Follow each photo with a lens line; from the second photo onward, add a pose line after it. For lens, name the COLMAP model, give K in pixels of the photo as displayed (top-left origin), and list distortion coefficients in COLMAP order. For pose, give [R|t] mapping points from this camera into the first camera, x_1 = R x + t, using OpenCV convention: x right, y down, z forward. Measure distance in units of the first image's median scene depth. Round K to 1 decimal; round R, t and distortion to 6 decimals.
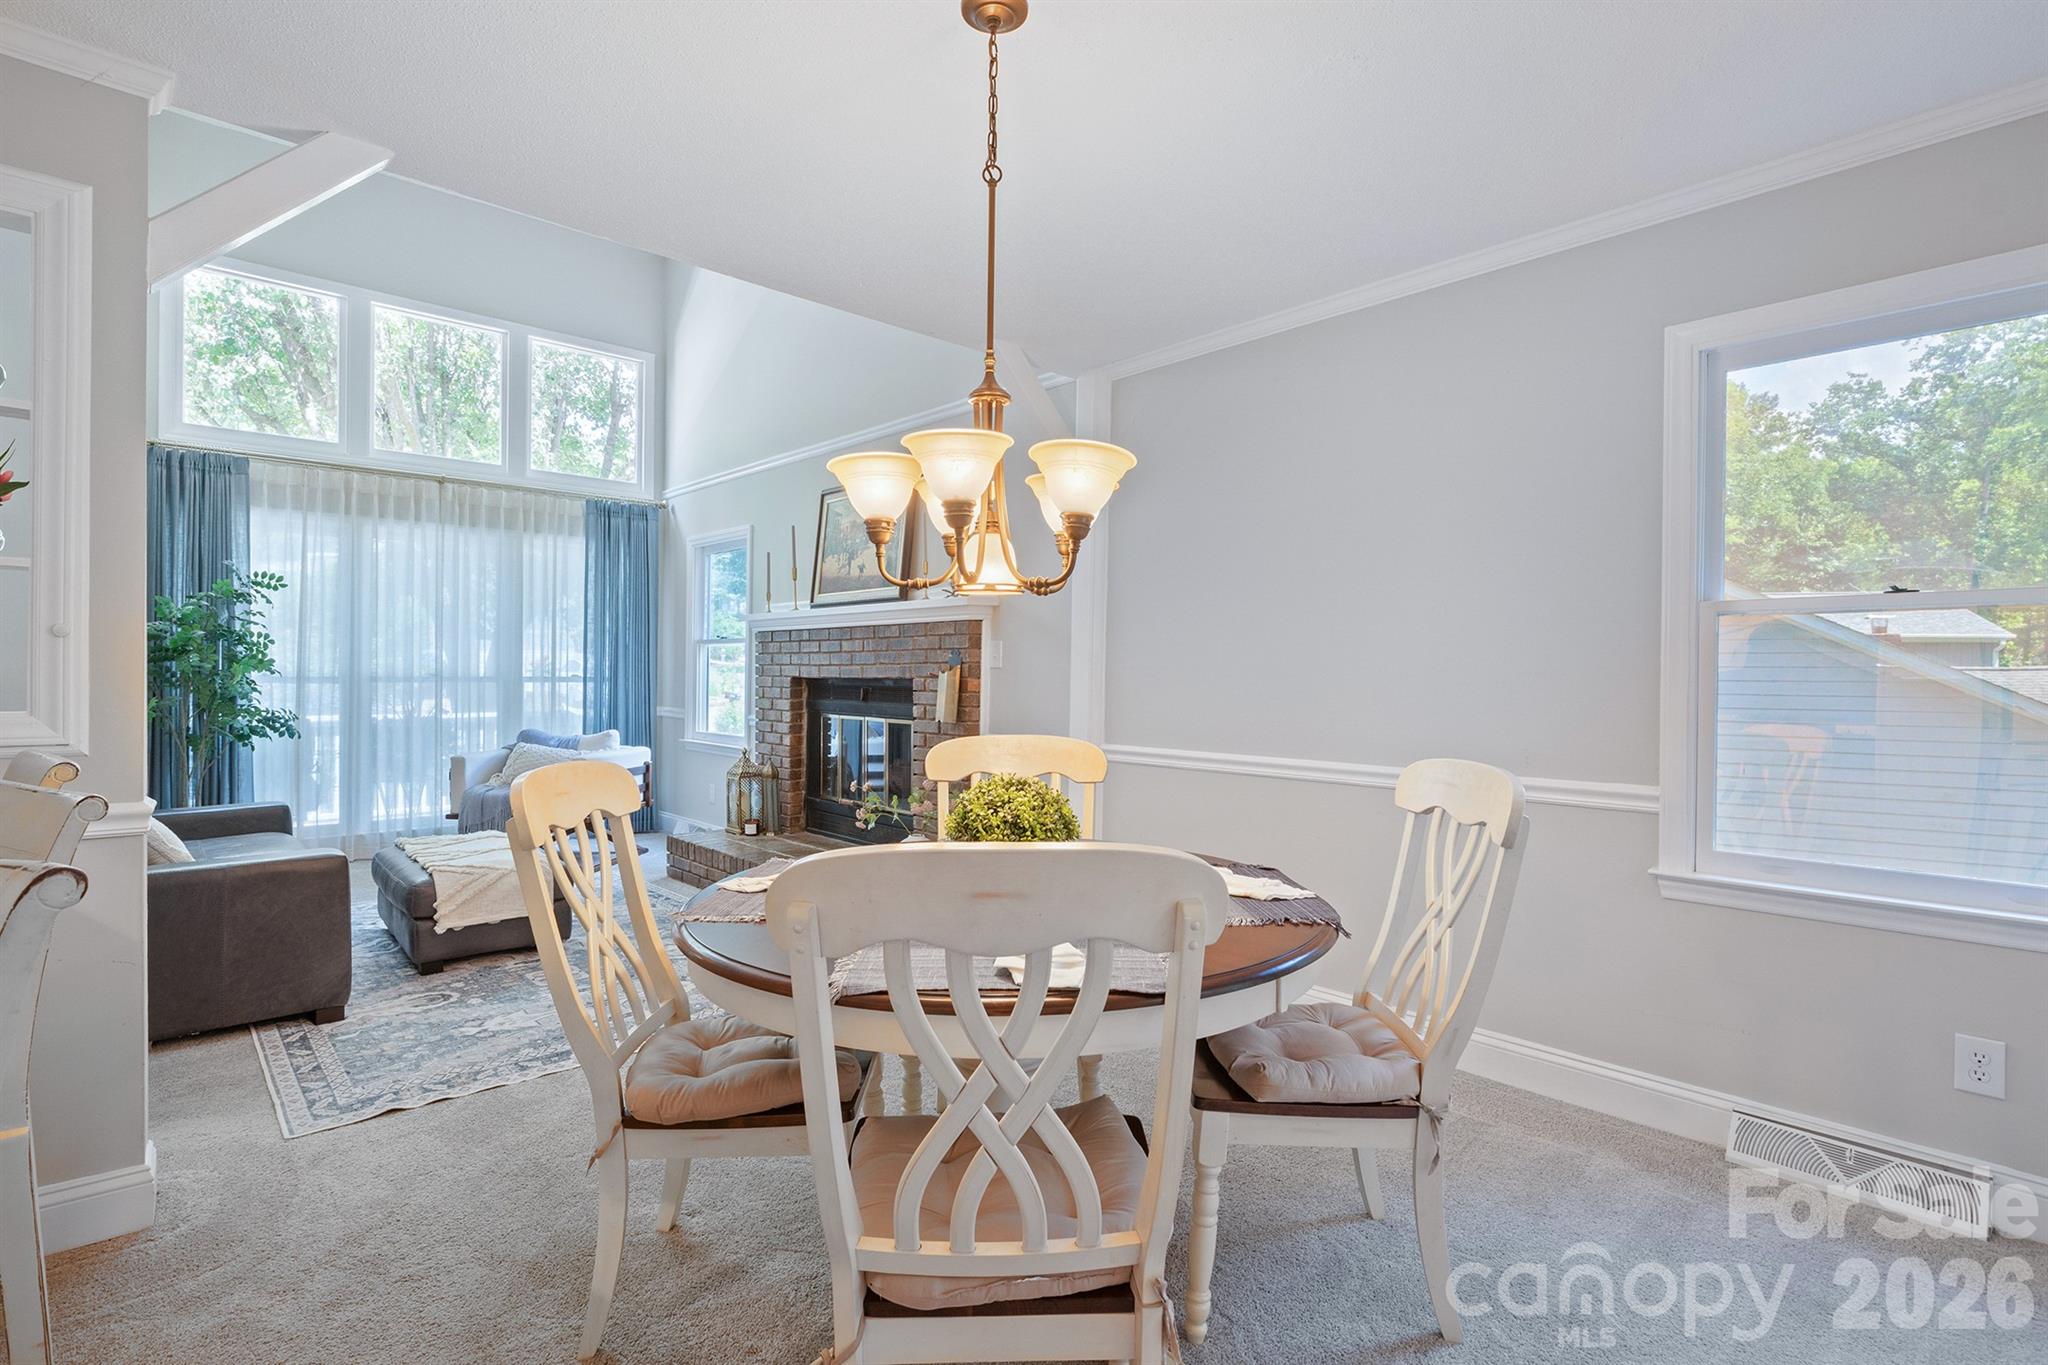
lens RADIAL K [[969.9, 0, 1032.0], [0, 969.9, 681.0], [0, 0, 1]] dist [-0.012742, -0.000612]
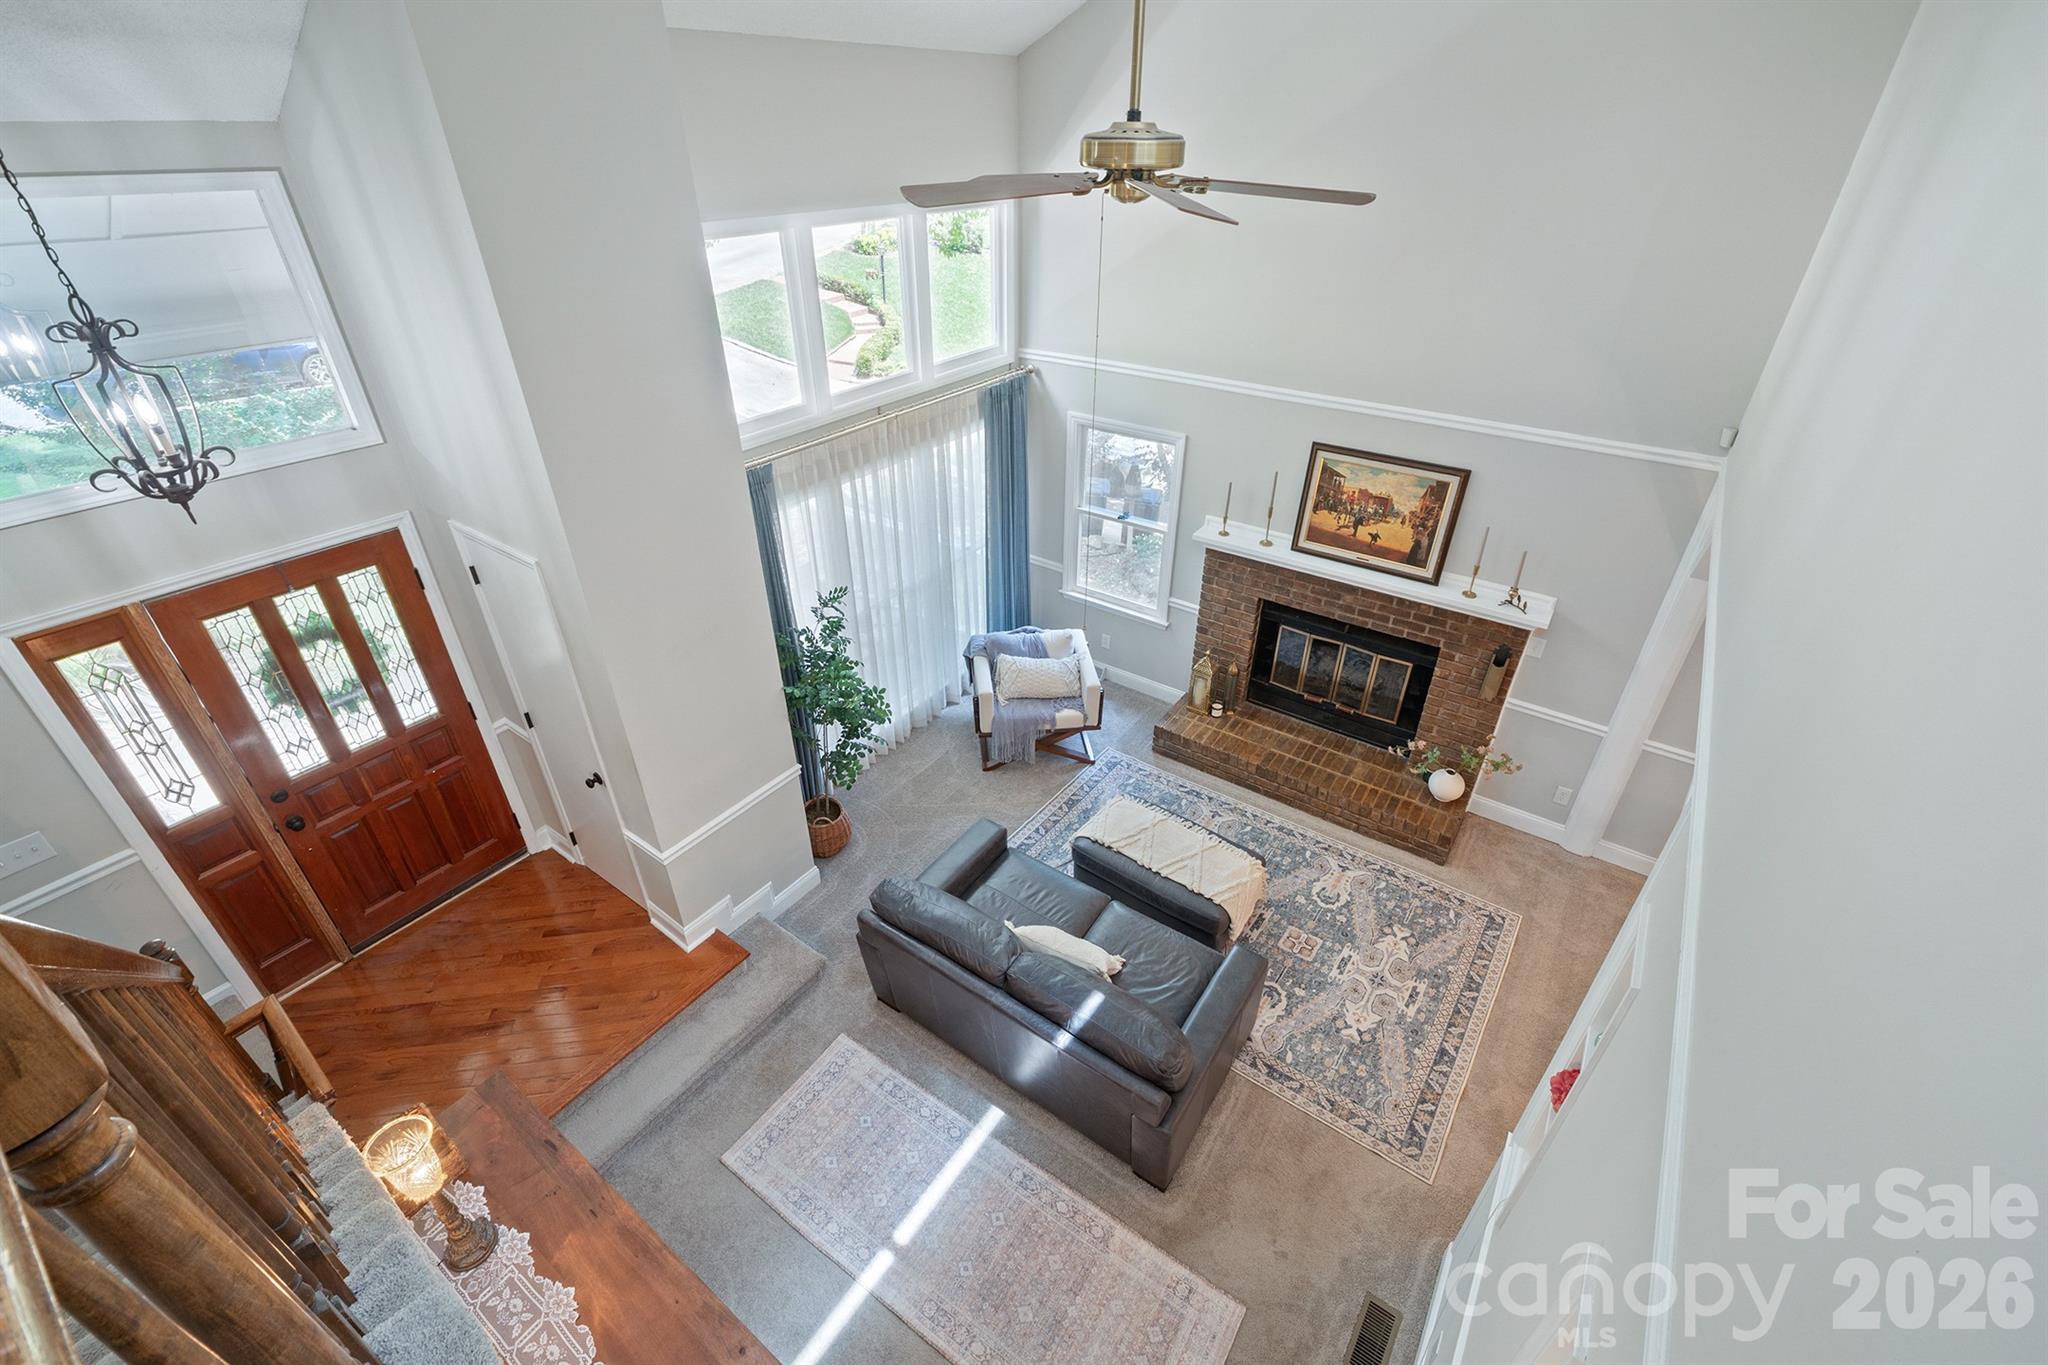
lens RADIAL K [[860.7, 0, 1030.5], [0, 860.7, 676.0], [0, 0, 1]] dist [-0.008707, 0.000084]
pose [[0.981769, -0.108597, 0.156002, -0.689985], [0.010860, 0.851429, 0.524358, -0.470402], [-0.189769, -0.513104, 0.837086, 0.137370]]
